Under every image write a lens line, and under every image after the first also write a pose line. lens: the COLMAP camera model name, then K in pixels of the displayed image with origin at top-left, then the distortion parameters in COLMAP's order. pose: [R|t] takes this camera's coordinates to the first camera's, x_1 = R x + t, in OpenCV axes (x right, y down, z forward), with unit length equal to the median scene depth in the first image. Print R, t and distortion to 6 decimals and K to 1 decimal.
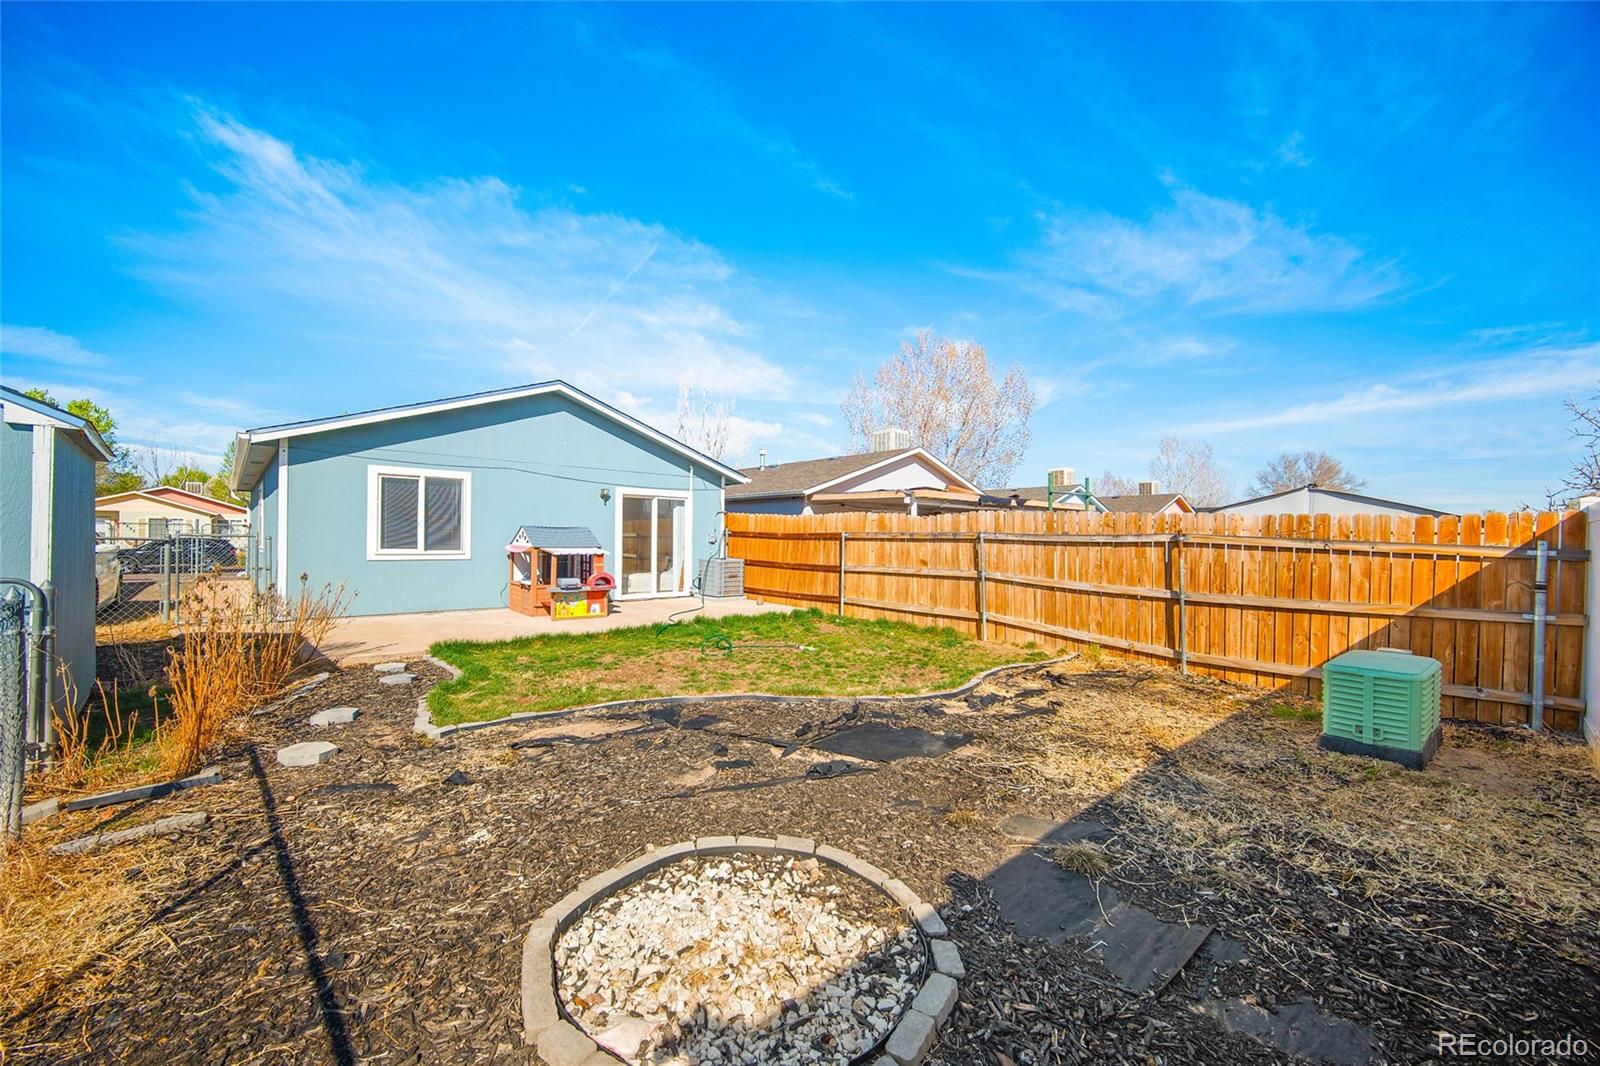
lens RADIAL K [[632.4, 0, 793.3], [0, 632.4, 537.4], [0, 0, 1]] dist [-0.001811, 0.000204]
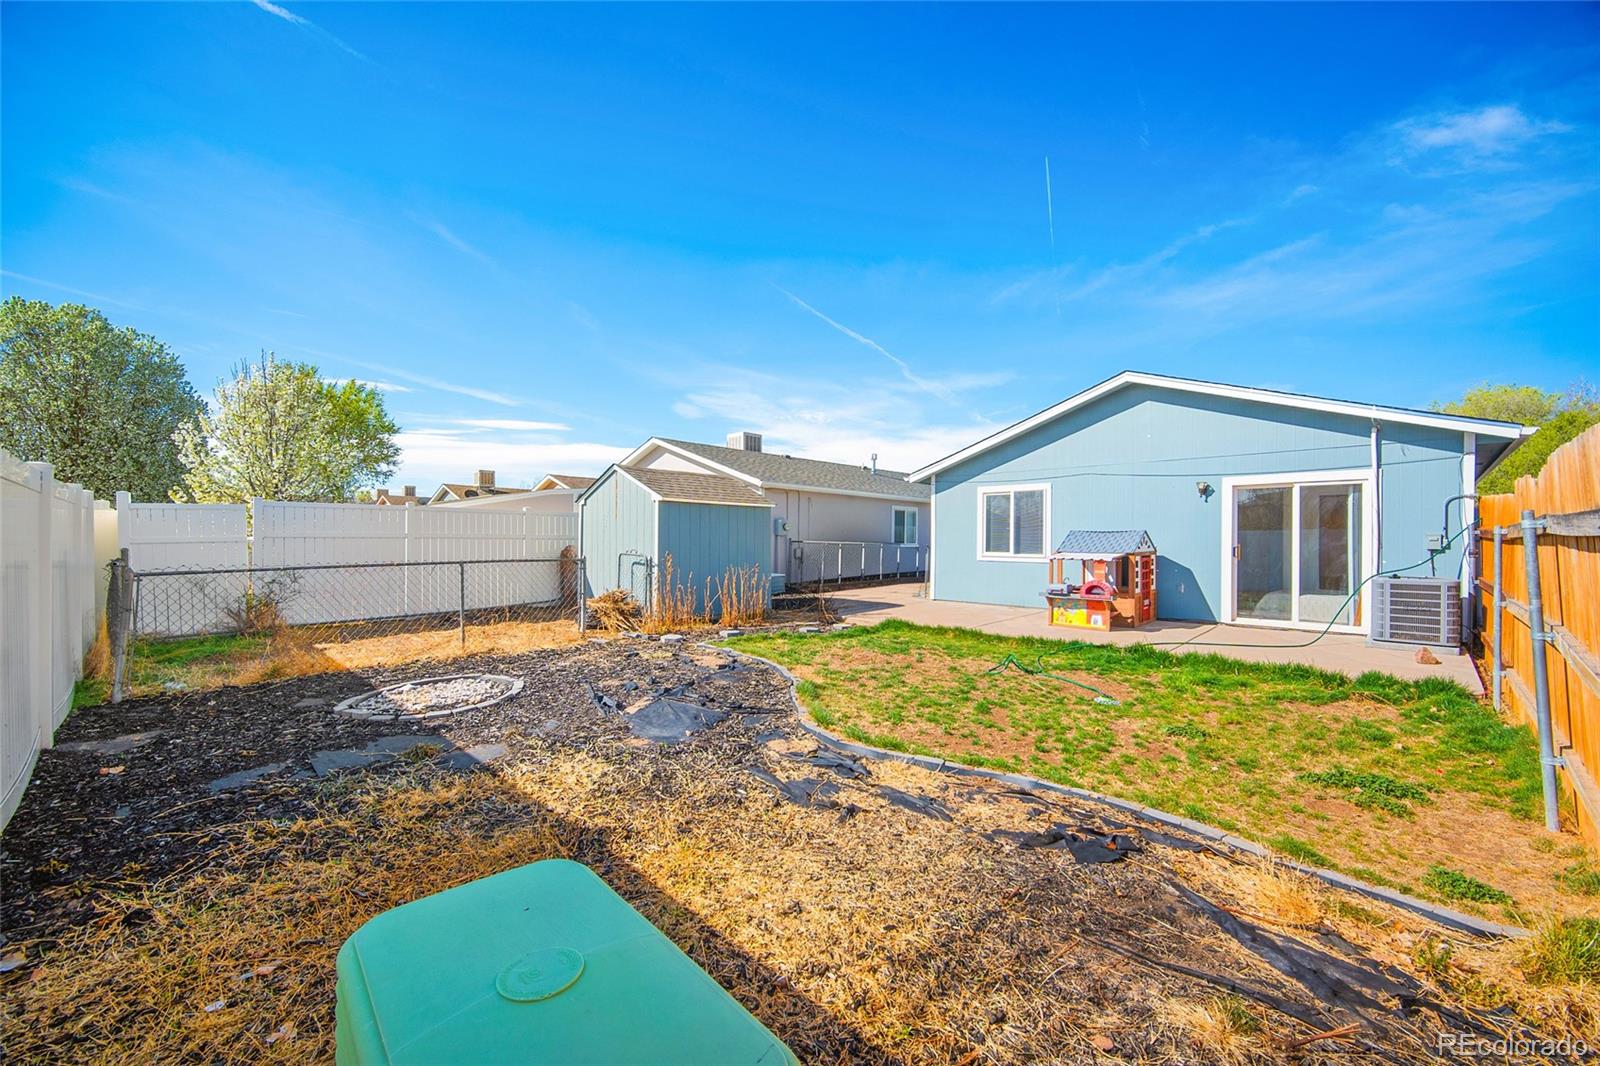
lens RADIAL K [[632.4, 0, 794.0], [0, 632.4, 538.7], [0, 0, 1]] dist [-0.001811, 0.000204]
pose [[0.037373, -0.015697, -0.999178, 0.576933], [-0.002428, 0.999872, -0.015799, 0.011543], [0.999298, 0.003016, 0.037330, 0.531030]]
